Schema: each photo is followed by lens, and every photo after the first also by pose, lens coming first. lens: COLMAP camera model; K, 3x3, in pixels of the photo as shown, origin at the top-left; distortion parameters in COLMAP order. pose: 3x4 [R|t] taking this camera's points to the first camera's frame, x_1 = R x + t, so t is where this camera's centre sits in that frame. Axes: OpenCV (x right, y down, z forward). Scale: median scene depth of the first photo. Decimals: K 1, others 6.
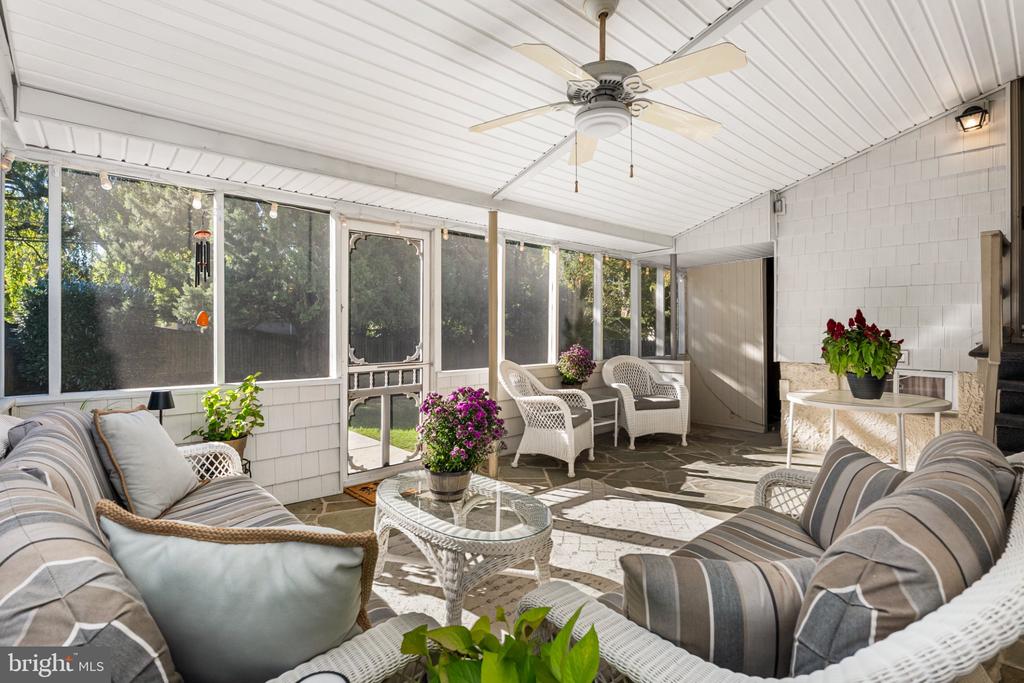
lens RADIAL K [[468.6, 0, 501.4], [0, 468.6, 332.5], [0, 0, 1]] dist [-0.008613, 0.001274]
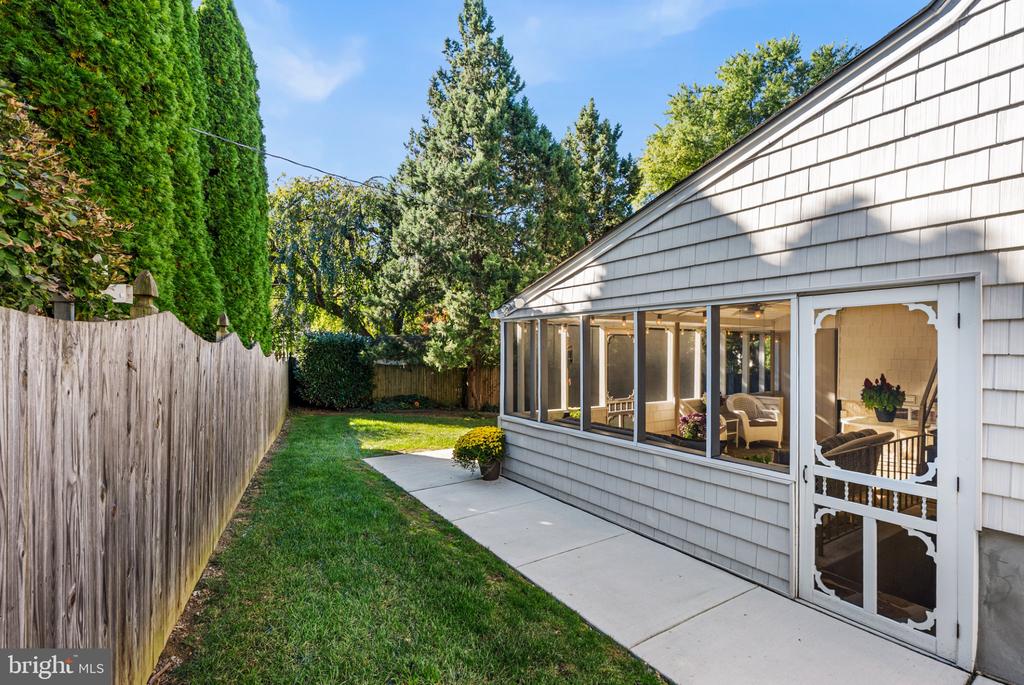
lens RADIAL K [[468.6, 0, 509.8], [0, 468.6, 355.9], [0, 0, 1]] dist [-0.008613, 0.001274]
pose [[0.990764, 0.004465, -0.135526, -0.352497], [-0.003858, 0.999981, 0.004743, -0.097429], [0.135545, -0.004176, 0.990762, -0.813597]]
